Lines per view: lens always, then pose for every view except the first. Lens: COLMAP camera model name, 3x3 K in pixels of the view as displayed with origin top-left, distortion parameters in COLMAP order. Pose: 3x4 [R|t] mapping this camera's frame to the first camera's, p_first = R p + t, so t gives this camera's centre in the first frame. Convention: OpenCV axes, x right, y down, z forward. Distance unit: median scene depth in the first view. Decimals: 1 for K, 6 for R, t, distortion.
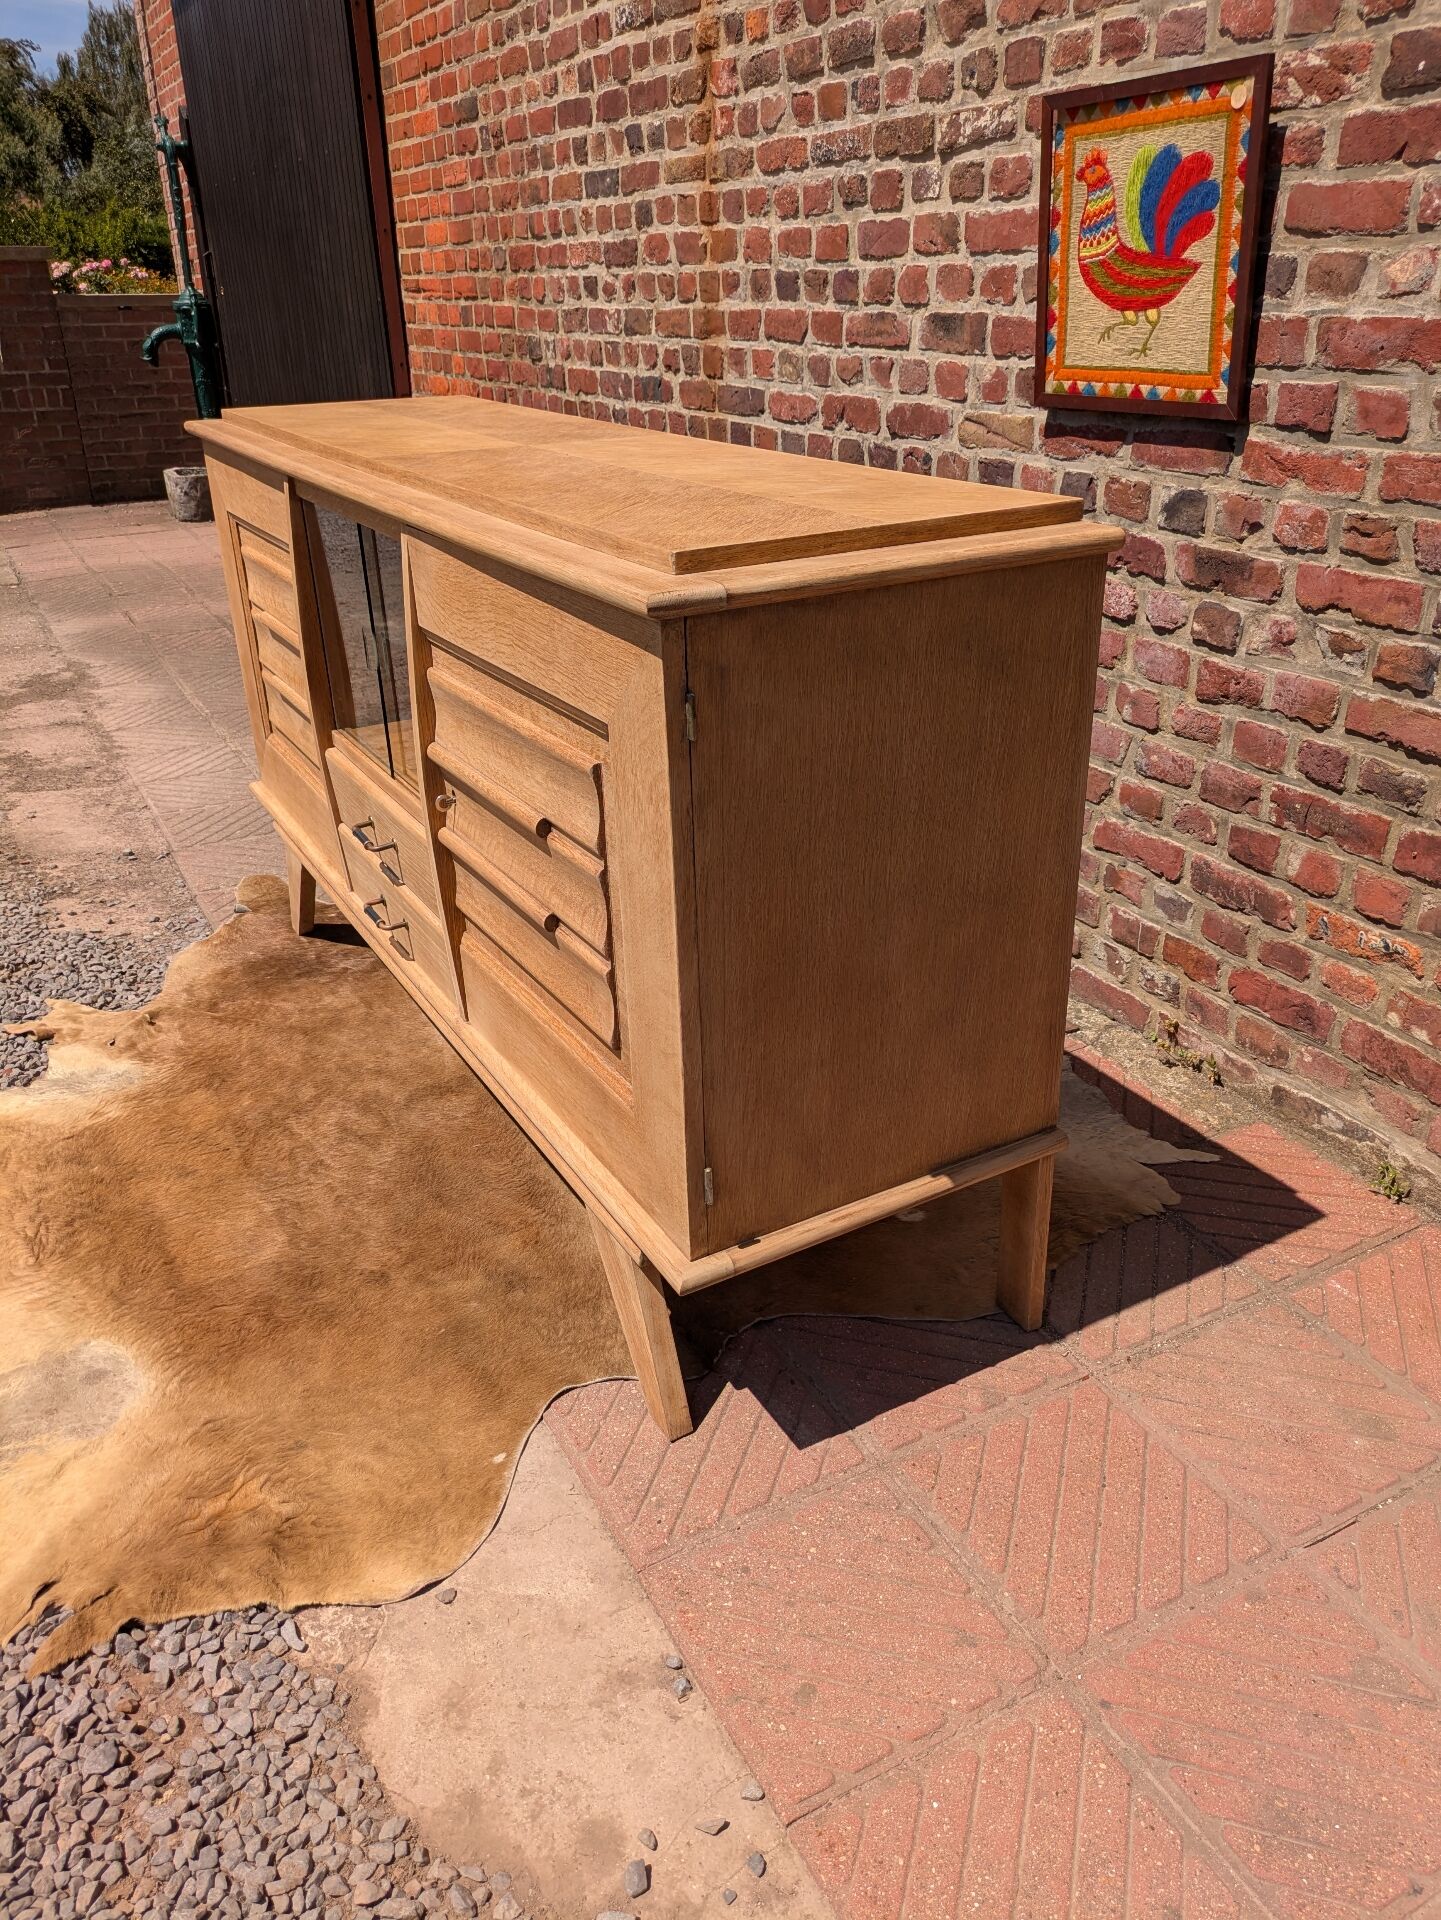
lens RADIAL K [[1446.9, 0, 713.9], [0, 1446.9, 954.2], [0, 0, 1]] dist [0.033126, -0.030942]
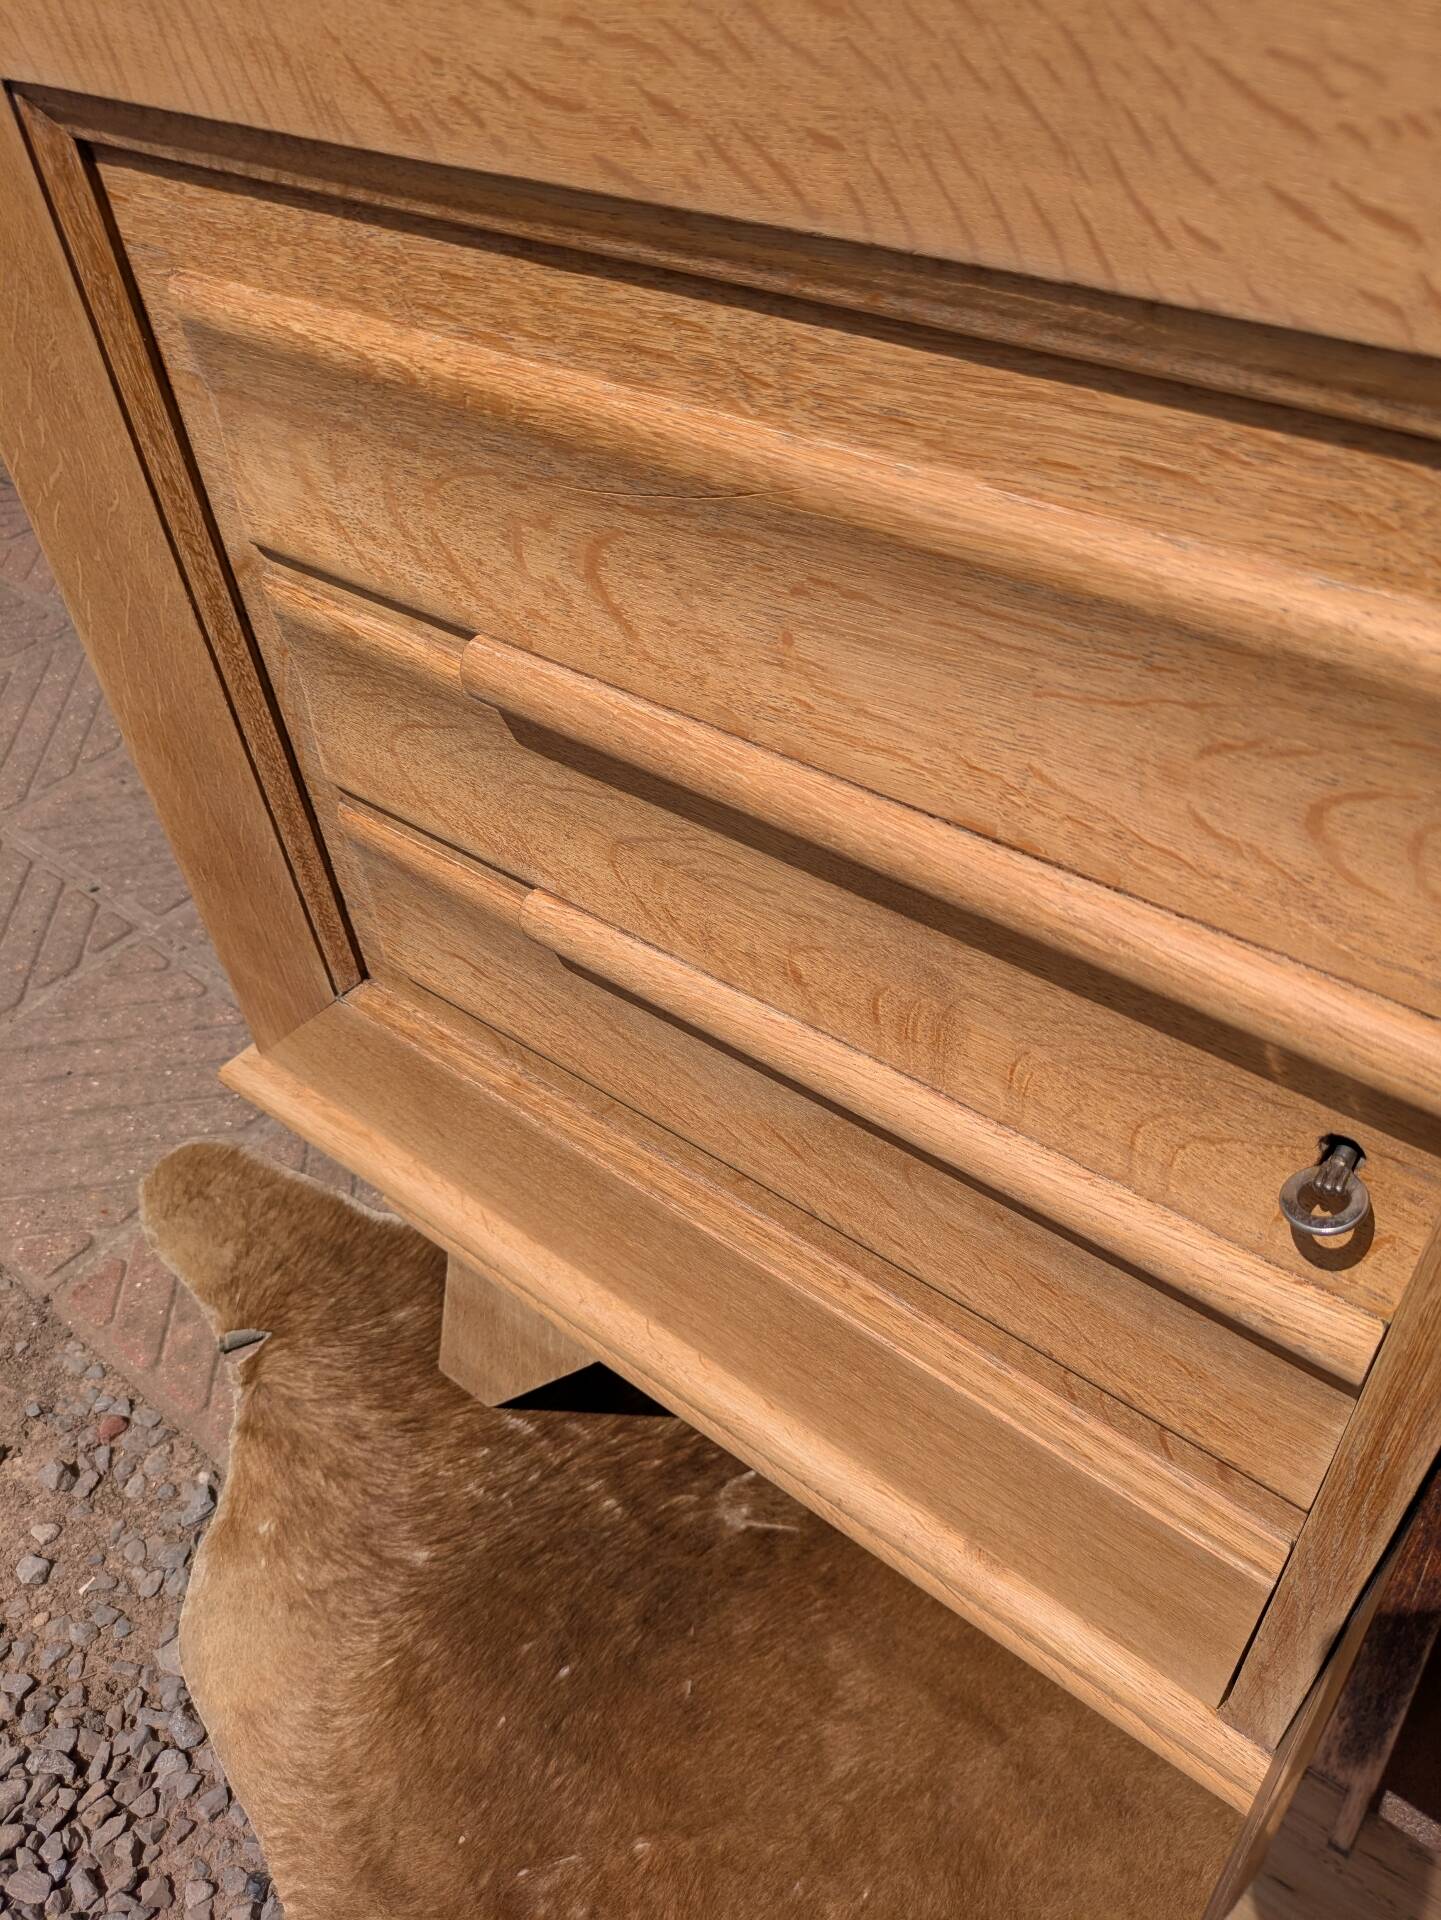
lens RADIAL K [[1446.9, 0, 737.6], [0, 1446.9, 951.2], [0, 0, 1]] dist [0.033126, -0.030942]
pose [[0.917627, -0.296523, 0.264640, -0.353323], [0.205003, 0.923576, 0.324009, -0.261264], [-0.340491, -0.243067, 0.908286, 0.831691]]
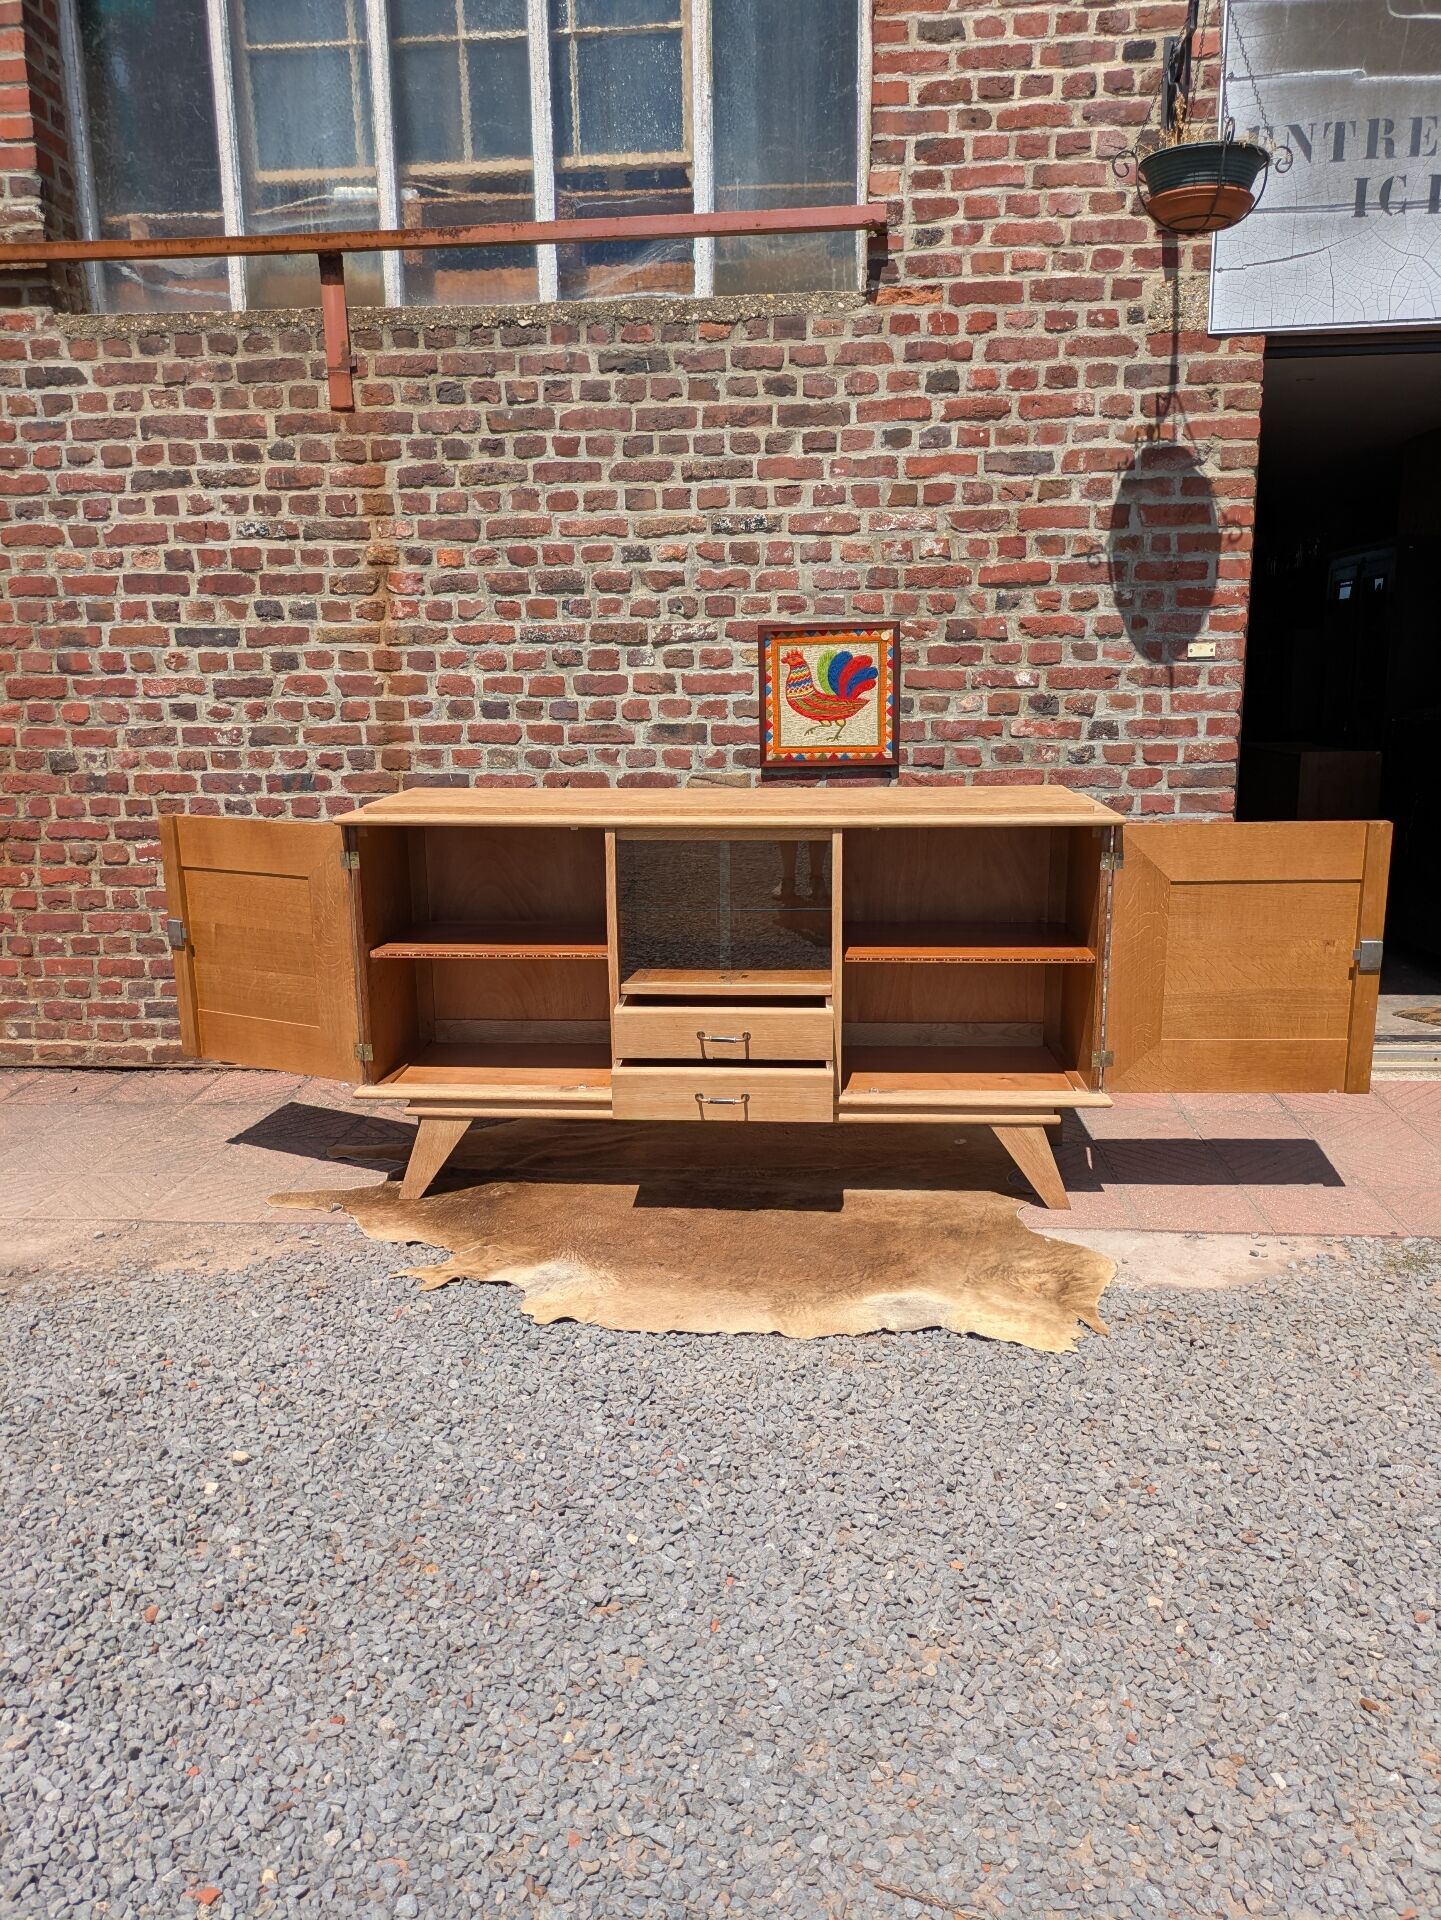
lens RADIAL K [[1446.9, 0, 721.7], [0, 1446.9, 958.5], [0, 0, 1]] dist [0.033126, -0.030942]
pose [[0.536718, -0.163349, 0.827799, -1.385165], [0.357108, 0.932857, -0.047457, -0.065175], [-0.764466, 0.321085, 0.559014, 0.047336]]
